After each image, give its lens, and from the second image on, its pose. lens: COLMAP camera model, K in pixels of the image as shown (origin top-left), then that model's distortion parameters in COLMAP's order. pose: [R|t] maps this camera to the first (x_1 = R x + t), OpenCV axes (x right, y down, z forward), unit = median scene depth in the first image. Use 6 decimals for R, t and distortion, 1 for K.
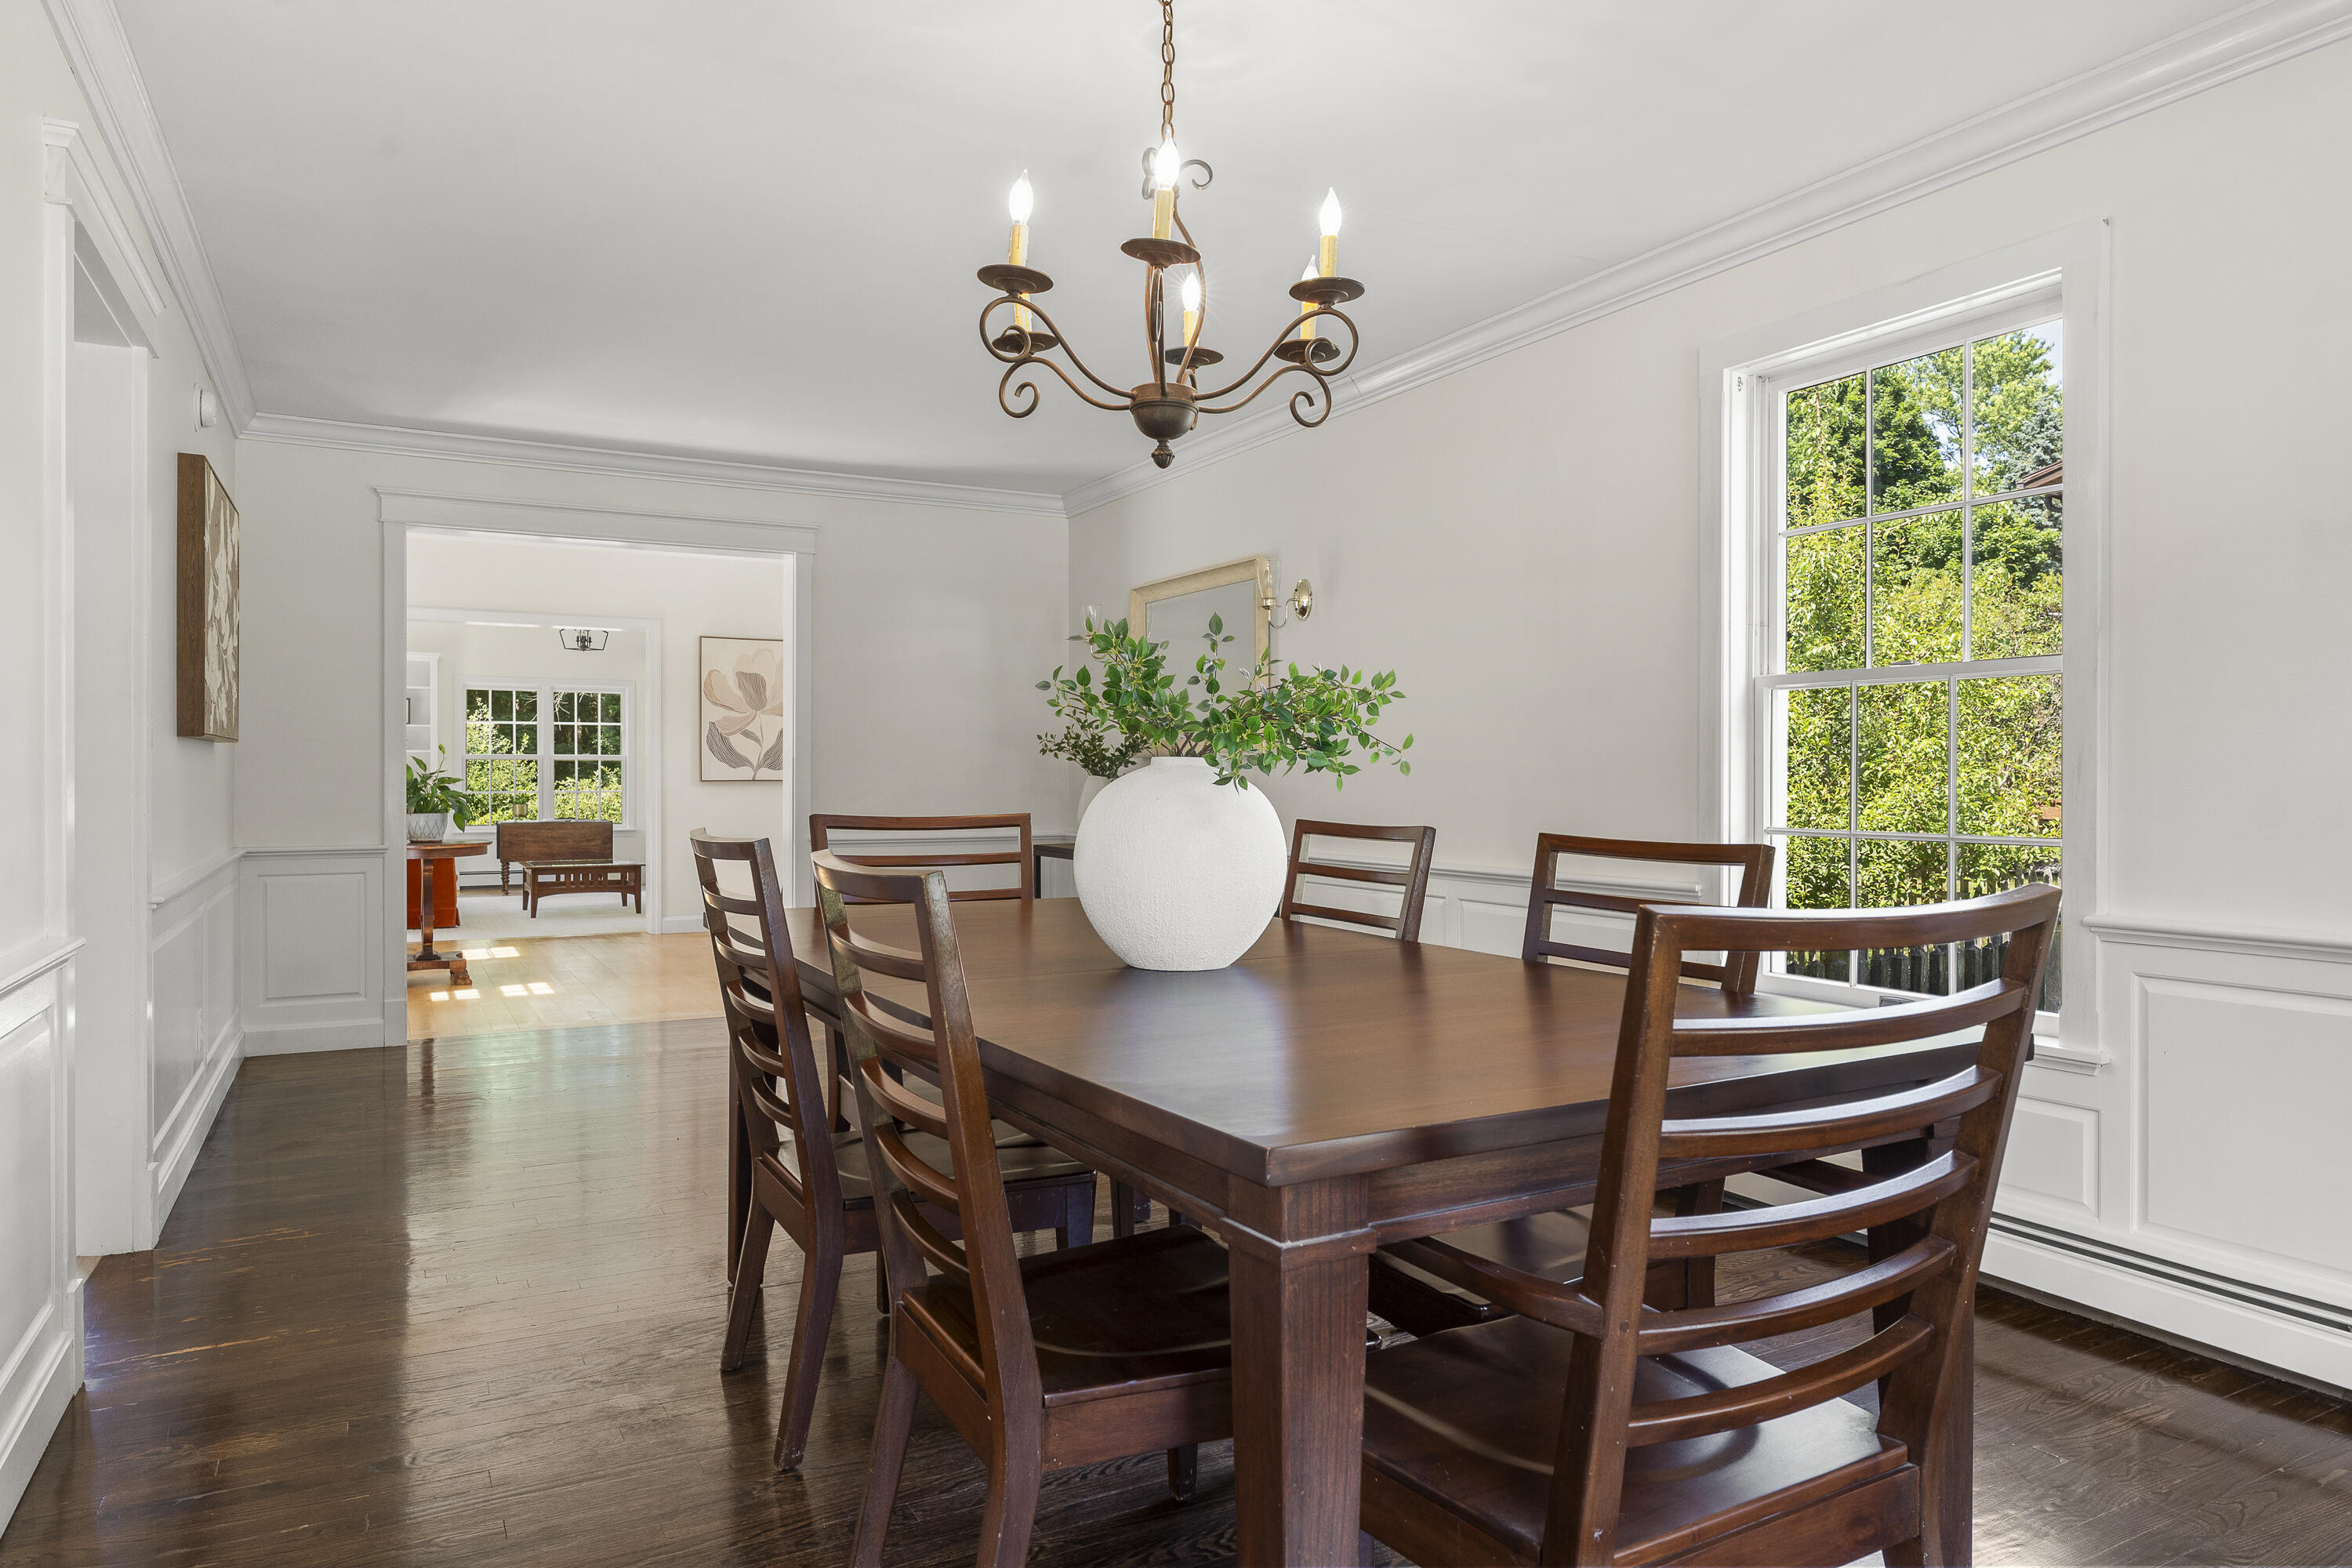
lens RADIAL K [[1445.0, 0, 1176.0], [0, 1445.0, 784.0], [0, 0, 1]] dist [-0.001210, -0.000966]
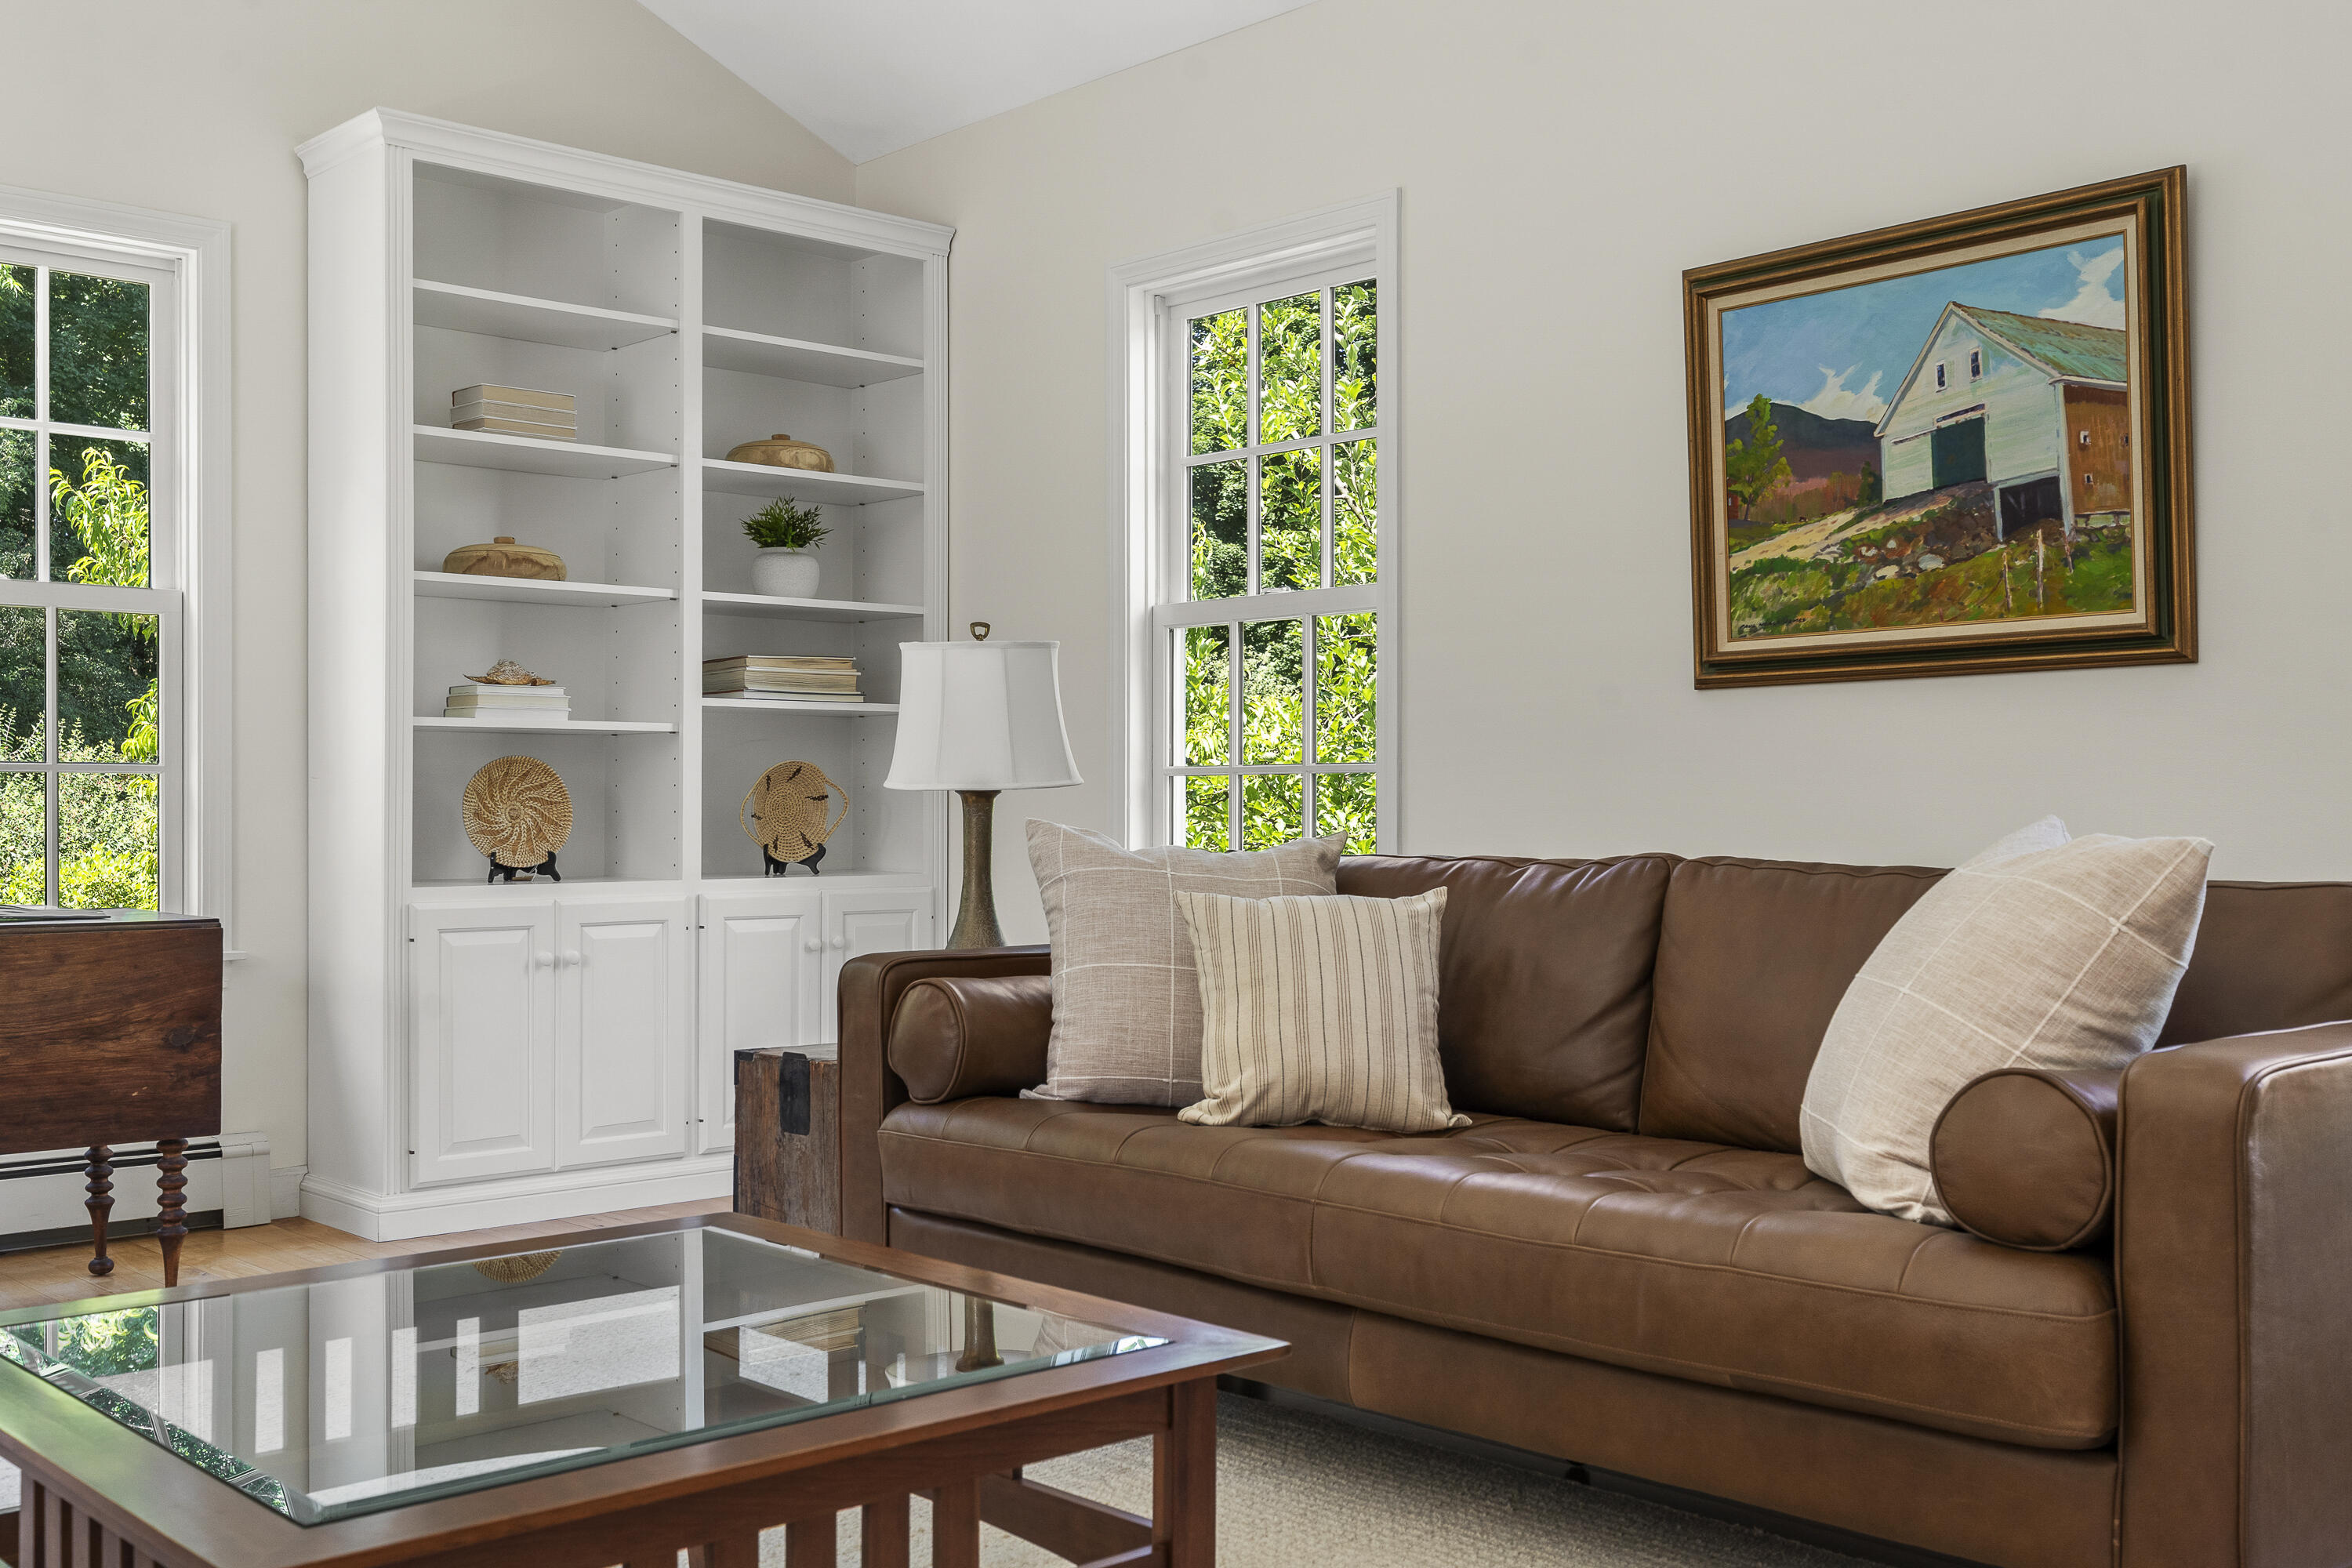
lens RADIAL K [[2332.8, 0, 1170.4], [0, 2332.8, 797.8], [0, 0, 1]] dist [0.011116, 0.008925]
pose [[0.971943, -0.000055, 0.235215, -0.519928], [0.002570, 0.999943, -0.010387, 0.021209], [-0.235201, 0.010700, 0.971888, 1.044222]]
